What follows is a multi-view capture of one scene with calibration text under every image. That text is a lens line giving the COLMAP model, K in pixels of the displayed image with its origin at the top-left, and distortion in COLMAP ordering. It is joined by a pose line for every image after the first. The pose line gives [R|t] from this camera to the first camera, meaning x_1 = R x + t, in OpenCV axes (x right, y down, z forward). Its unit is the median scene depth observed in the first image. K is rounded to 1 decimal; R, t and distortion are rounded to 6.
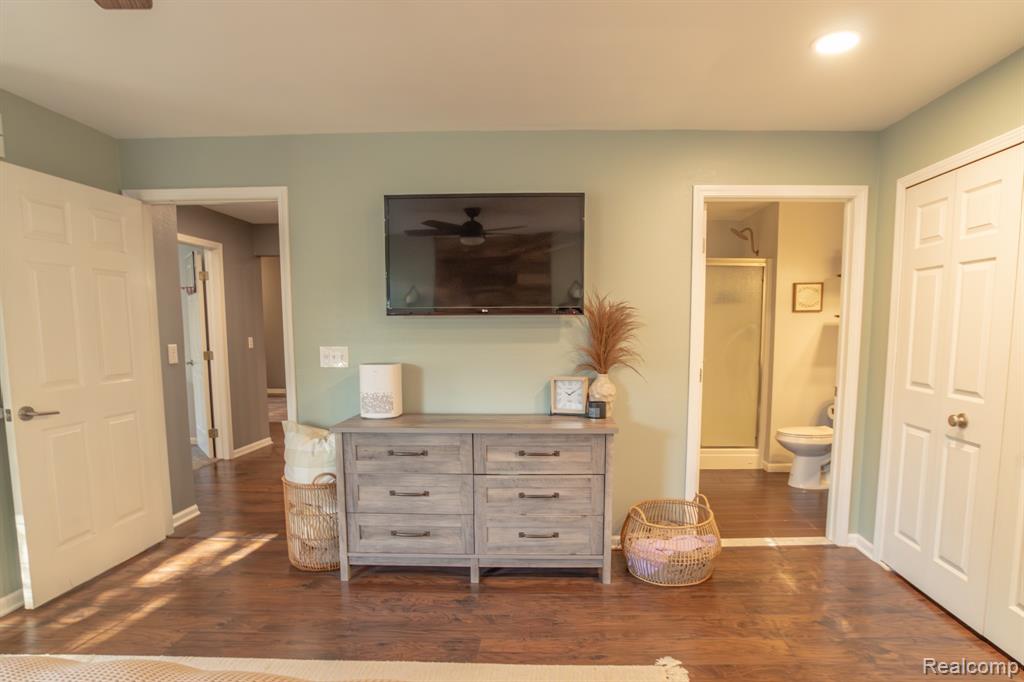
lens RADIAL K [[555.9, 0, 509.3], [0, 555.9, 376.3], [0, 0, 1]] dist [-0.099399, 0.064729]
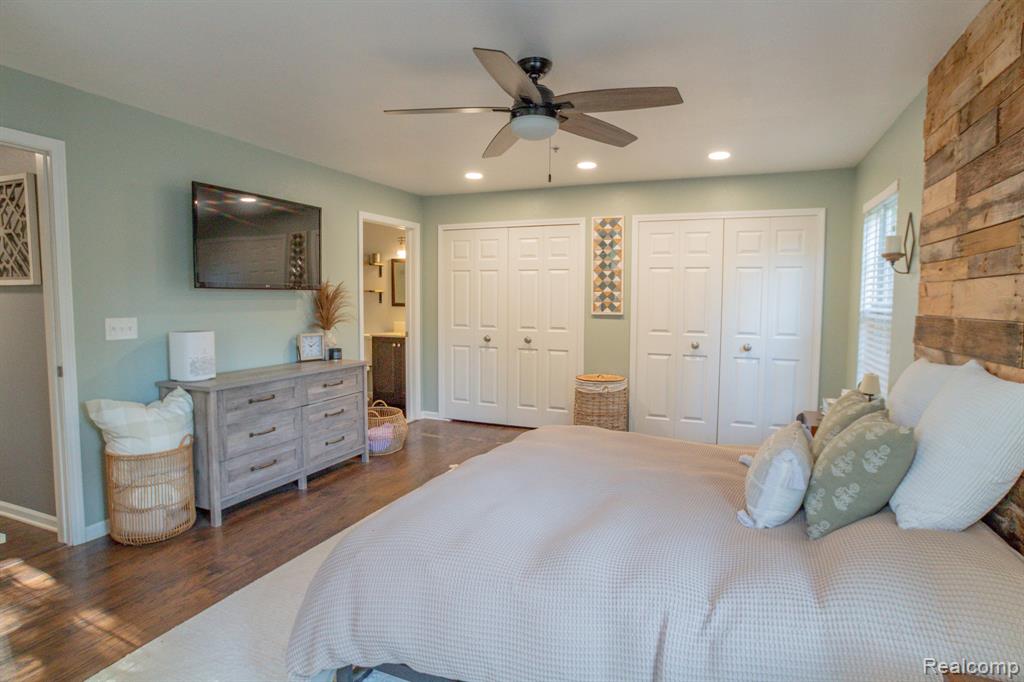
lens RADIAL K [[523.1, 0, 515.5], [0, 523.1, 330.2], [0, 0, 1]] dist [-0.069173, 0.035069]
pose [[0.376331, -0.052931, 0.924972, -1.015874], [0.082756, 0.996296, 0.023343, 0.004381], [-0.922782, 0.067762, 0.379317, 0.021857]]
